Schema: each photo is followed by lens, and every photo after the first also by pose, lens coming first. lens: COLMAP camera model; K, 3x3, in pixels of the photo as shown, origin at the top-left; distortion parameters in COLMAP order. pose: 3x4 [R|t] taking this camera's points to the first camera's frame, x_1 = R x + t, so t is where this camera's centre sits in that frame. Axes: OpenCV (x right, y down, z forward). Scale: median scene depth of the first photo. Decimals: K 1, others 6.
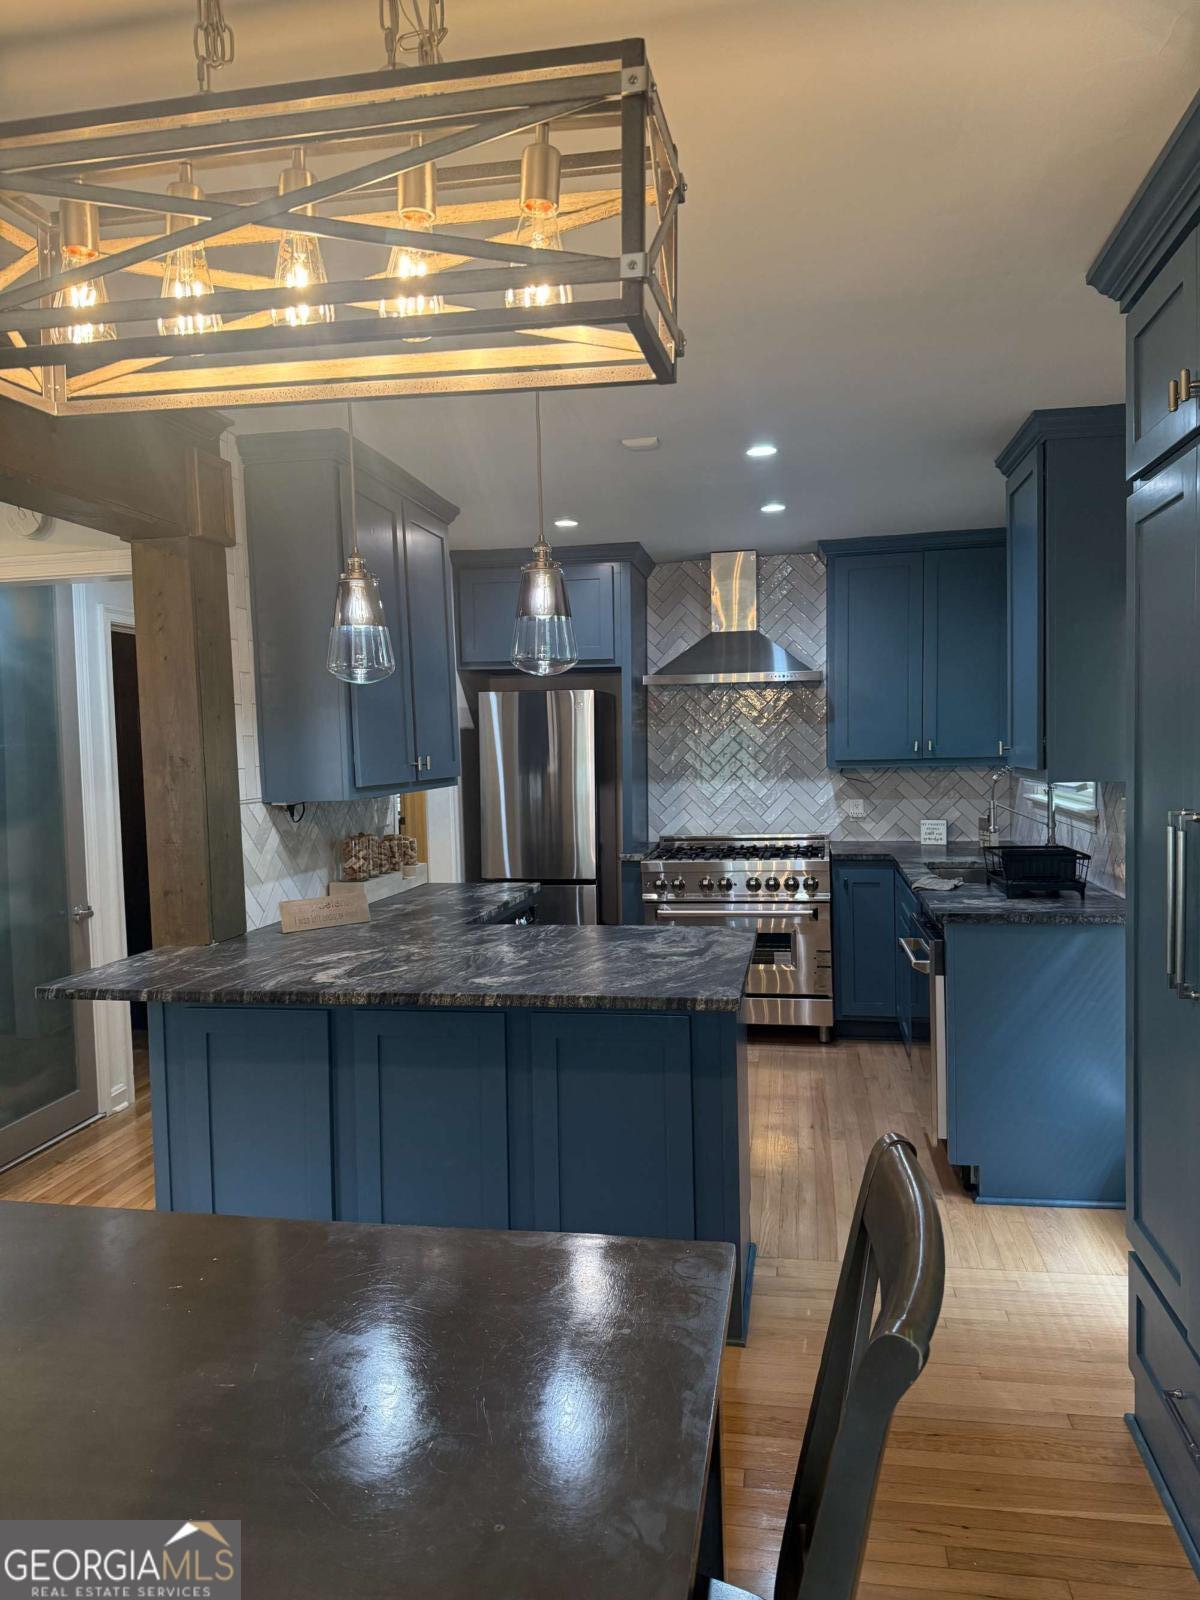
lens RADIAL K [[1111.5, 0, 602.4], [0, 1111.5, 803.8], [0, 0, 1]] dist [0.153865, -0.281837]
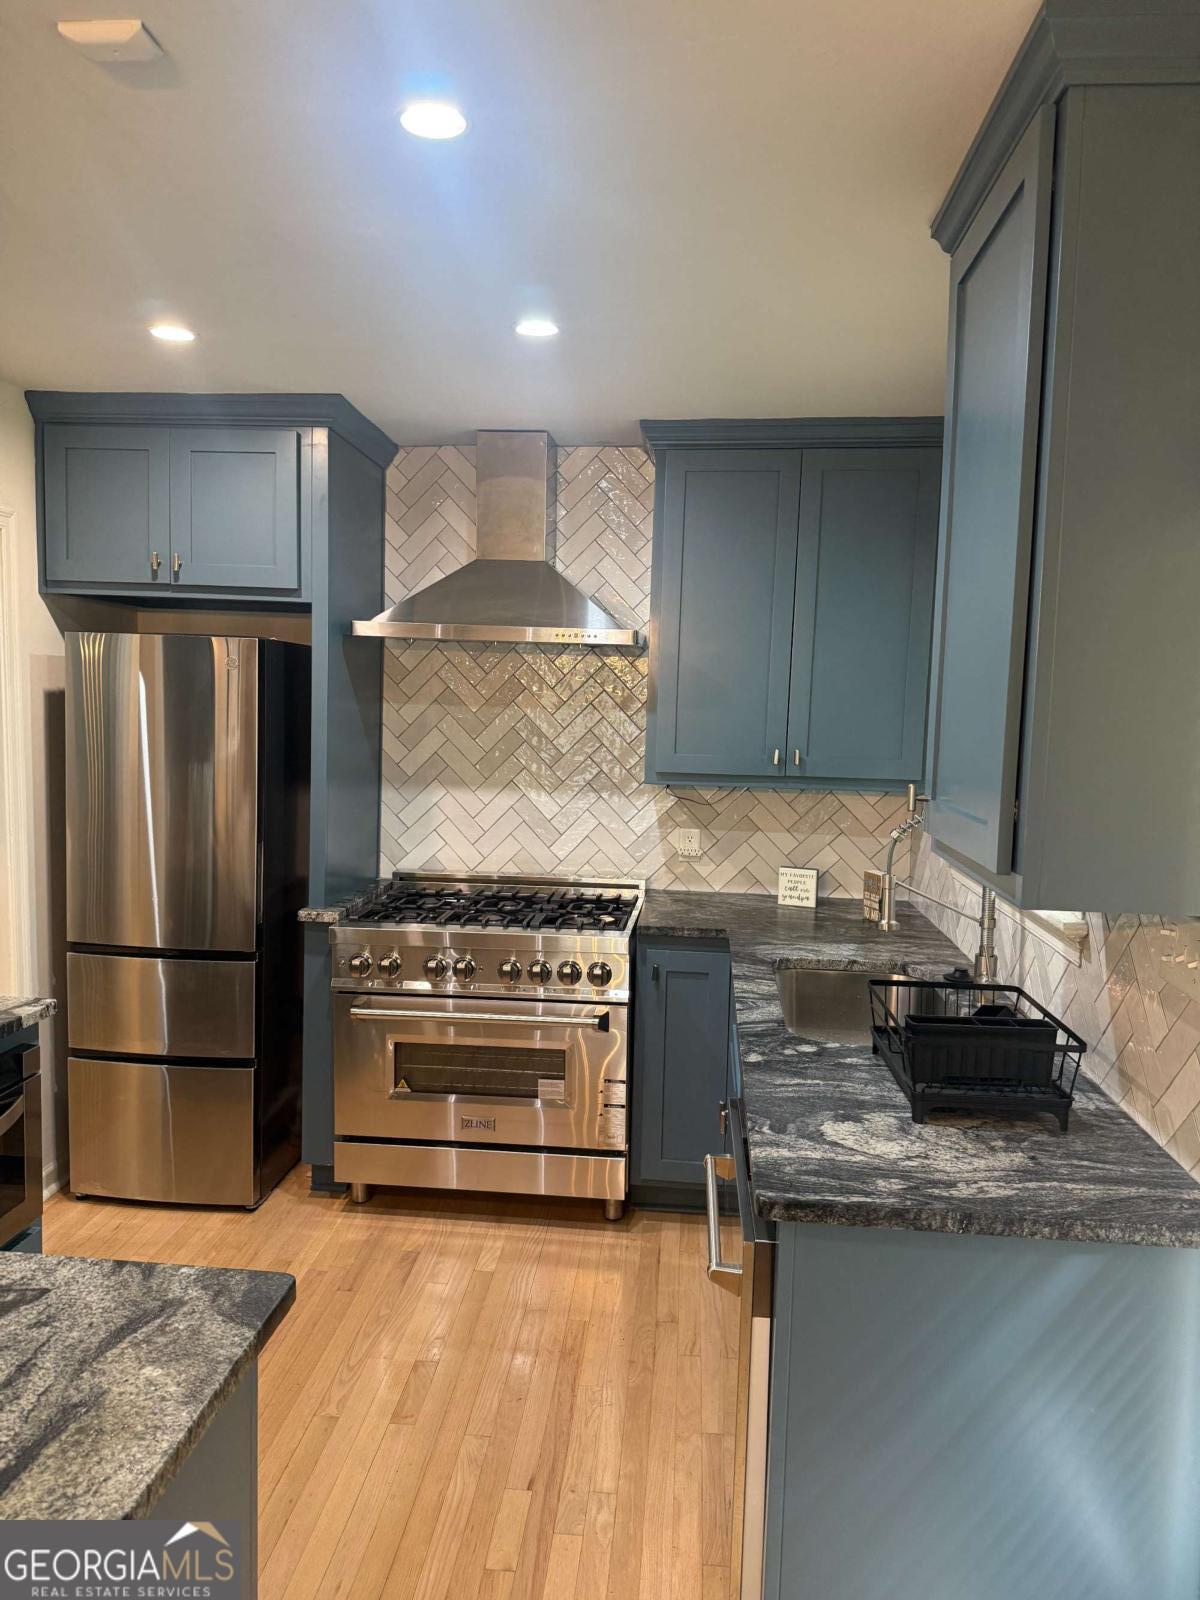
lens RADIAL K [[1111.5, 0, 602.4], [0, 1111.5, 803.8], [0, 0, 1]] dist [0.153865, -0.281837]
pose [[0.994985, 0.040342, 0.091523, 0.170155], [-0.043741, 0.998414, 0.035442, -0.059167], [-0.089948, -0.039268, 0.995172, 0.516548]]
